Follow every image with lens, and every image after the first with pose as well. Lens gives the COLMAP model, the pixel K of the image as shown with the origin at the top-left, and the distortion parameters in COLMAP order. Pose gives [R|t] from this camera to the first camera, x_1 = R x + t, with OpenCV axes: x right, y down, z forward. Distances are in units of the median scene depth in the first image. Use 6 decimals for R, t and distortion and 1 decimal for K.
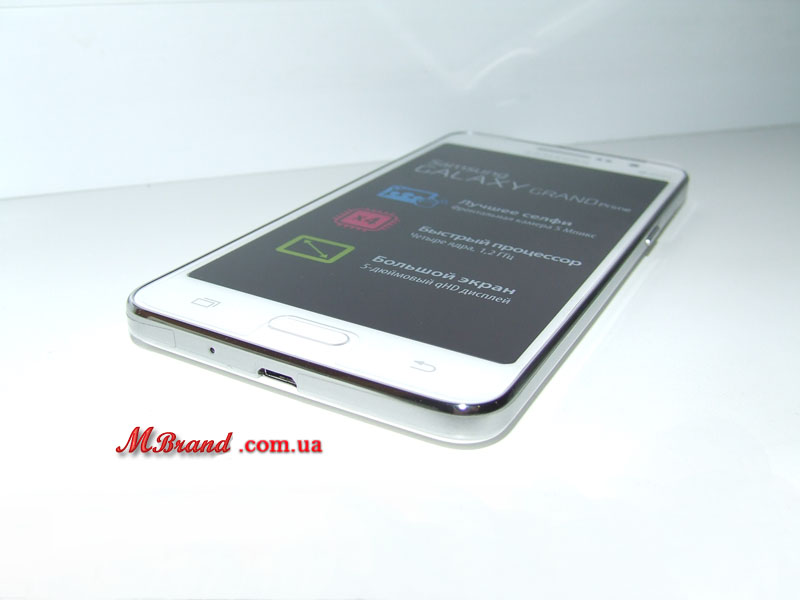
lens RADIAL K [[865.7, 0, 400.0], [0, 865.7, 300.0], [0, 0, 1]] dist [-0.048615, -0.009468]
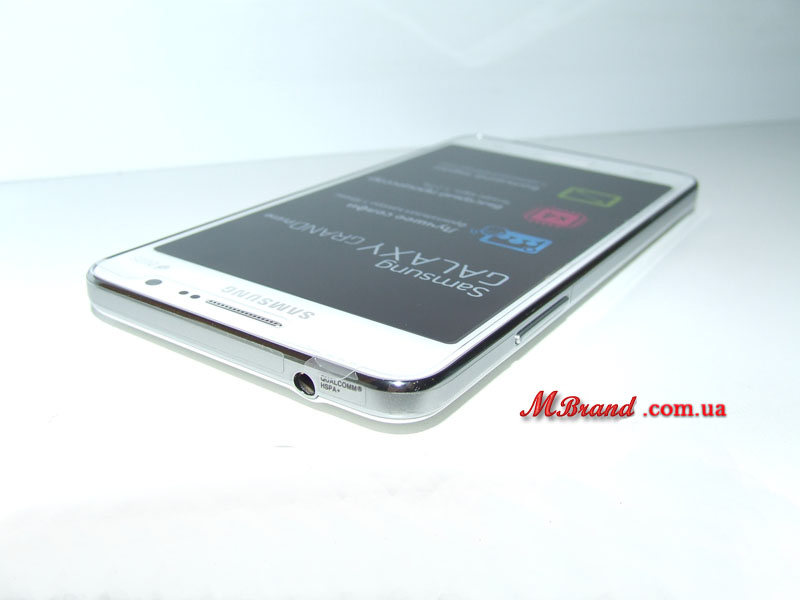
lens RADIAL K [[865.7, 0, 400.0], [0, 865.7, 300.0], [0, 0, 1]] dist [-0.048615, -0.009468]
pose [[-0.992891, -0.109722, 0.046130, 0.080820], [-0.037252, 0.654558, 0.755093, -0.759524], [-0.113045, 0.748007, -0.653993, 1.705795]]
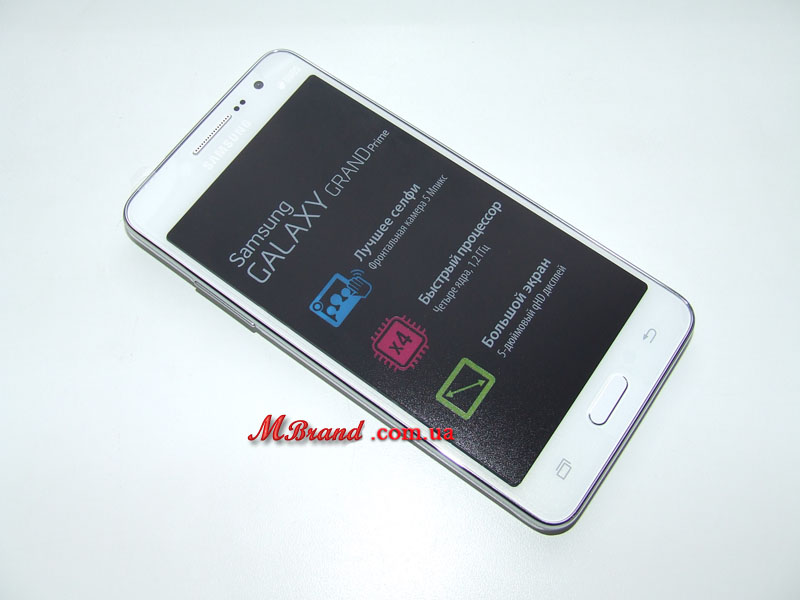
lens RADIAL K [[865.7, 0, 400.0], [0, 865.7, 300.0], [0, 0, 1]] dist [-0.048615, -0.009468]
pose [[0.139315, -0.938028, 0.317324, -0.346630], [0.428782, 0.345993, 0.834527, -1.061021], [-0.892602, 0.019800, 0.450411, 0.464065]]
